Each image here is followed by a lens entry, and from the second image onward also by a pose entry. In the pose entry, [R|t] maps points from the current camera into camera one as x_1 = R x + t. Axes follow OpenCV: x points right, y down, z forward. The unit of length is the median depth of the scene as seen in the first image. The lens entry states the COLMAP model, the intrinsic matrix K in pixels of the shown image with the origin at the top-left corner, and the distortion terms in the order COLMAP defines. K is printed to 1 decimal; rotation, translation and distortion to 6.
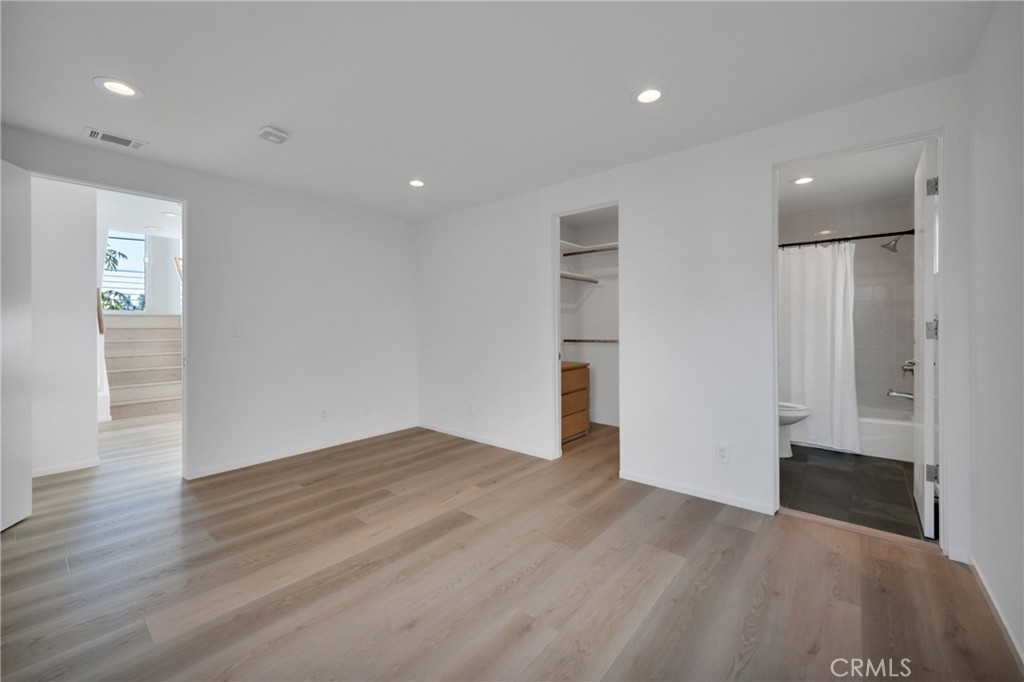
lens RADIAL K [[406.8, 0, 510.4], [0, 406.8, 327.3], [0, 0, 1]] dist [0.000915, -0.000067]
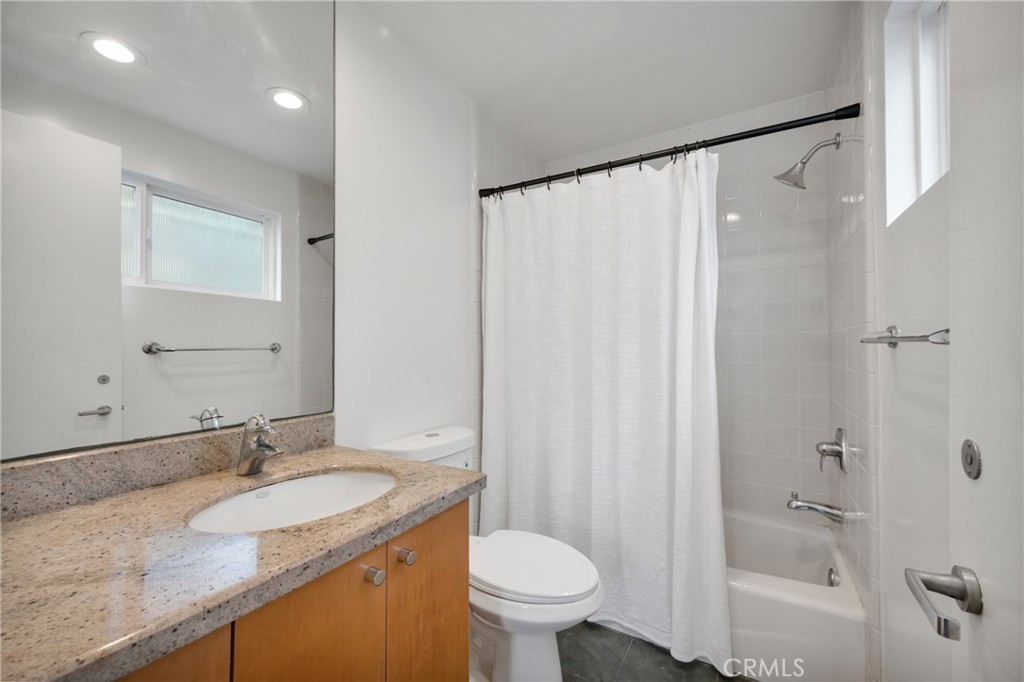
lens RADIAL K [[410.7, 0, 501.6], [0, 410.7, 349.5], [0, 0, 1]] dist [0.003269, -0.000444]
pose [[0.986909, 0.002274, 0.161261, 0.549071], [-0.000858, 0.999960, -0.008847, -0.003661], [-0.161274, 0.008593, 0.986872, 0.611013]]
